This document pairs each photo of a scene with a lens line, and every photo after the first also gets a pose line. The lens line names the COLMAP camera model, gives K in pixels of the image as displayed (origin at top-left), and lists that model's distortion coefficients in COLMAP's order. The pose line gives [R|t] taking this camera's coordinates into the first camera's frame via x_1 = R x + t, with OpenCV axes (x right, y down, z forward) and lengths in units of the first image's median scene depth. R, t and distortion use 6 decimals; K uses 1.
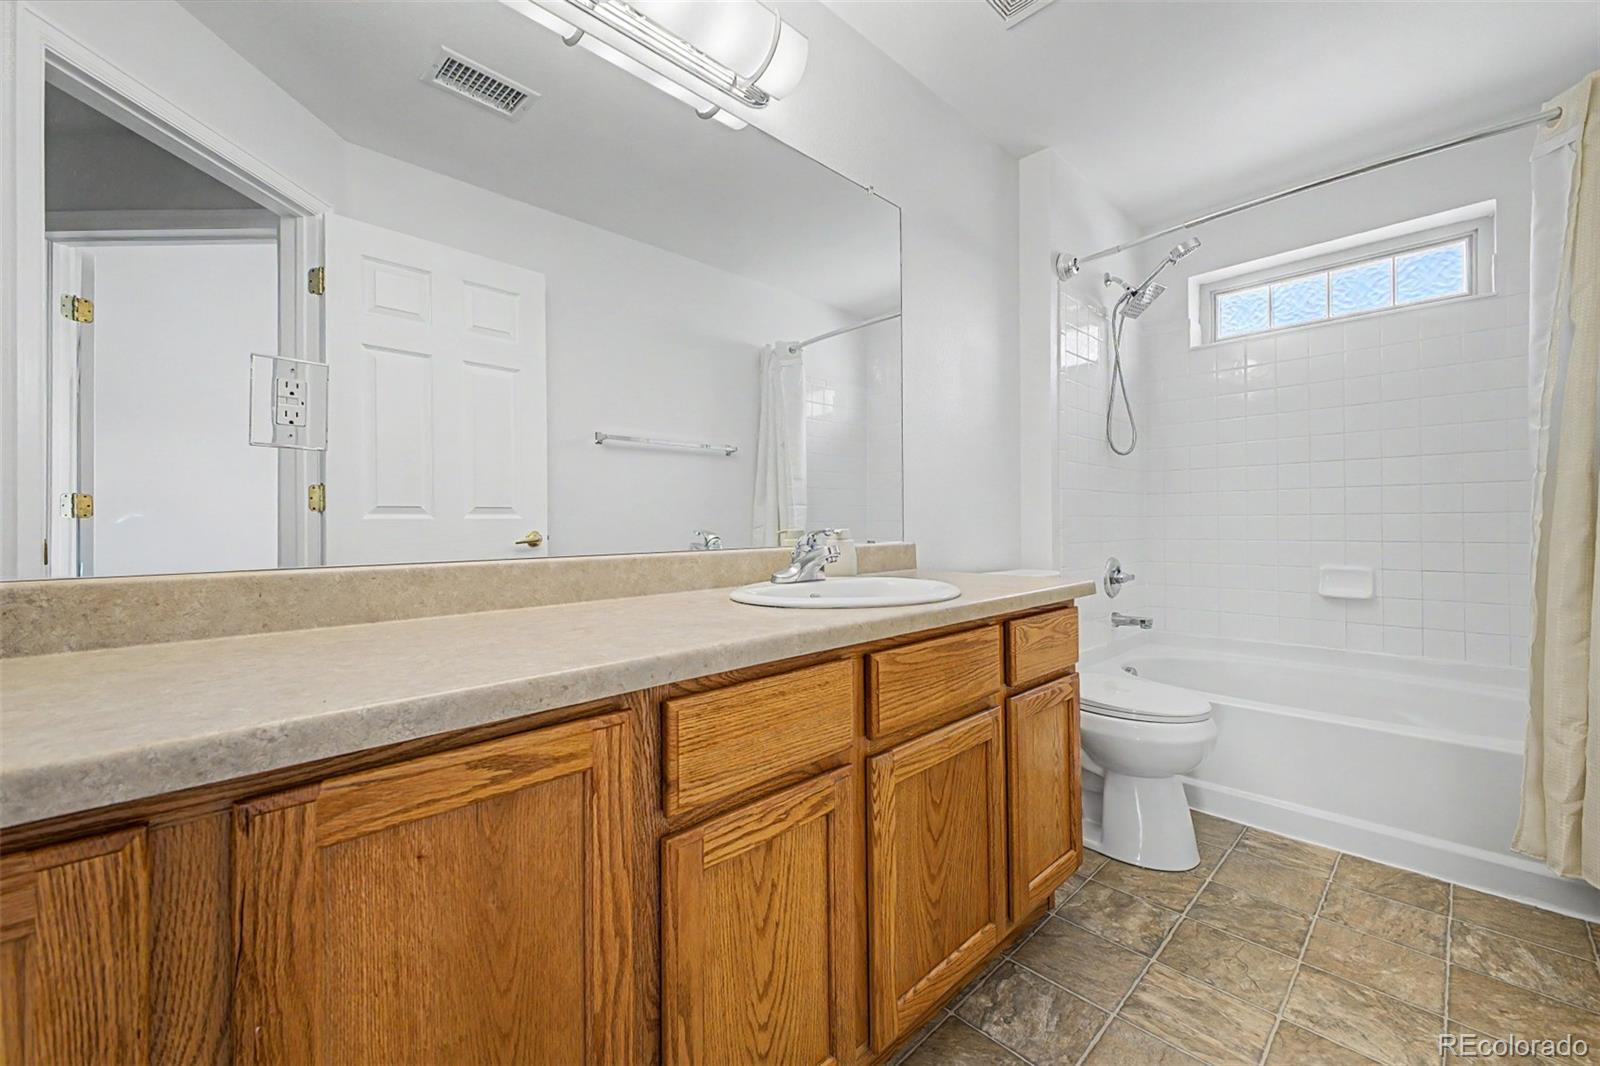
lens RADIAL K [[633.3, 0, 800.2], [0, 633.3, 527.9], [0, 0, 1]] dist [0.009967, -0.005478]
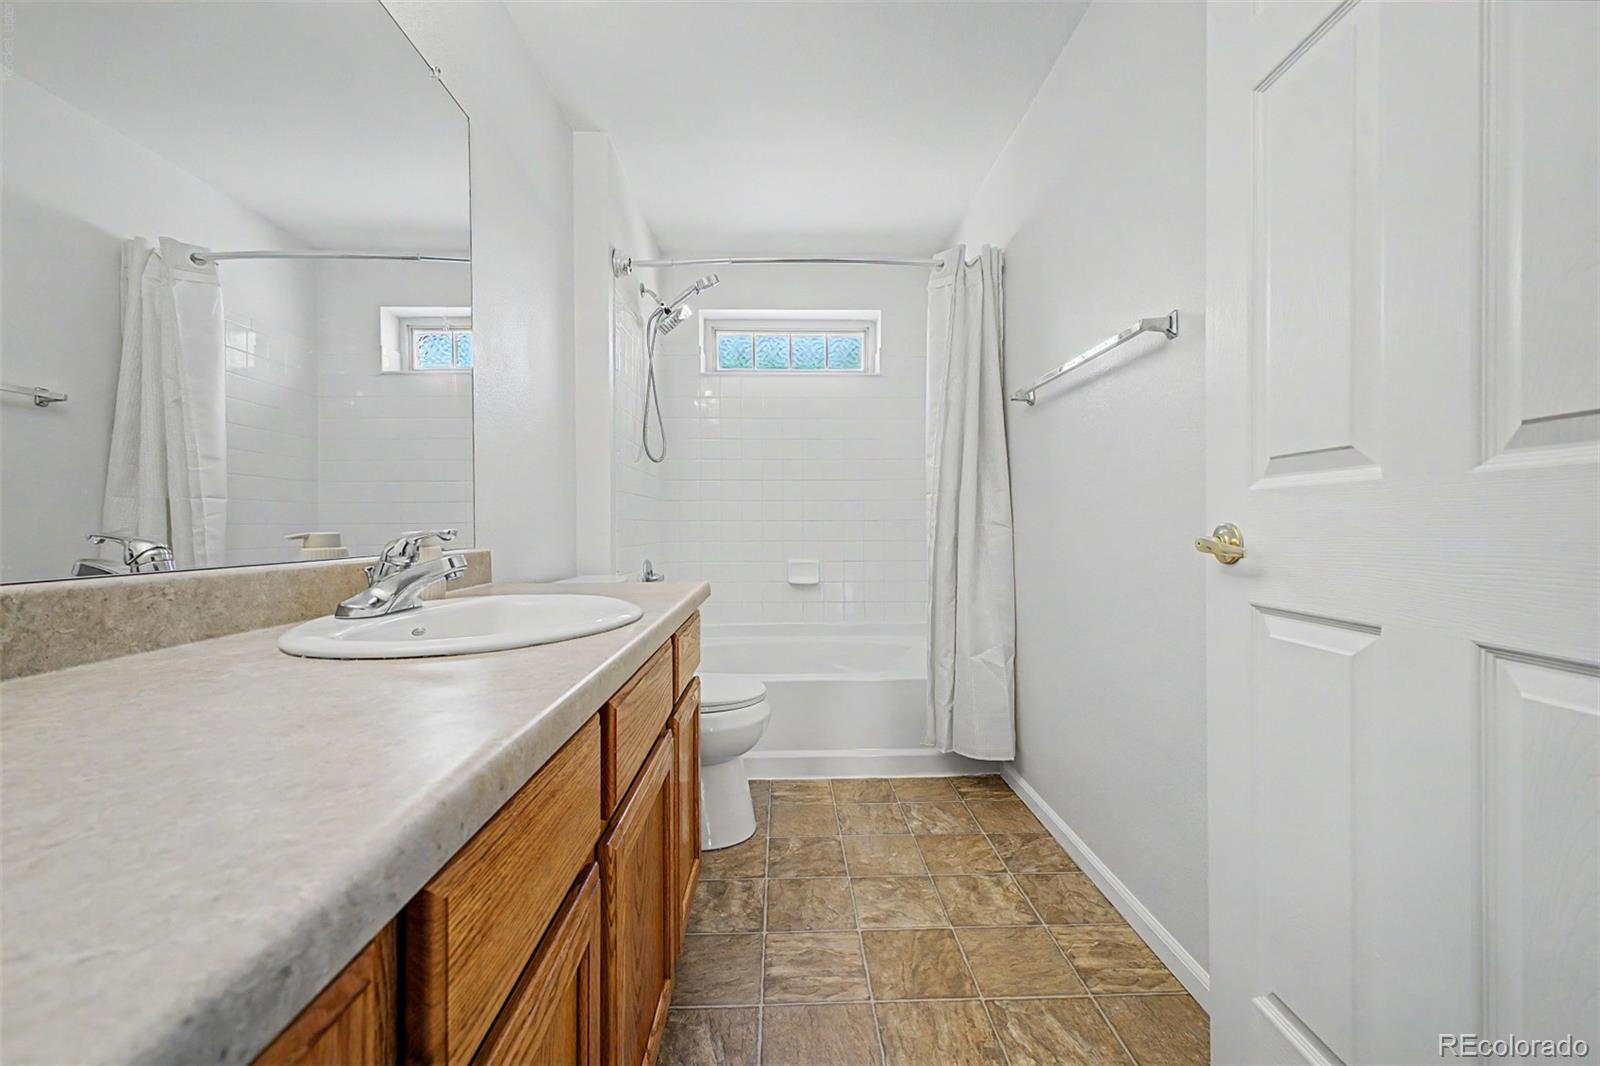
lens RADIAL K [[625.4, 0, 810.5], [0, 625.4, 531.9], [0, 0, 1]] dist [0.019820, -0.011370]
pose [[0.664041, -0.001614, 0.747694, -0.169035], [0.002618, 0.999997, -0.000166, 0.003258], [-0.747691, 0.002068, 0.664043, 0.212563]]
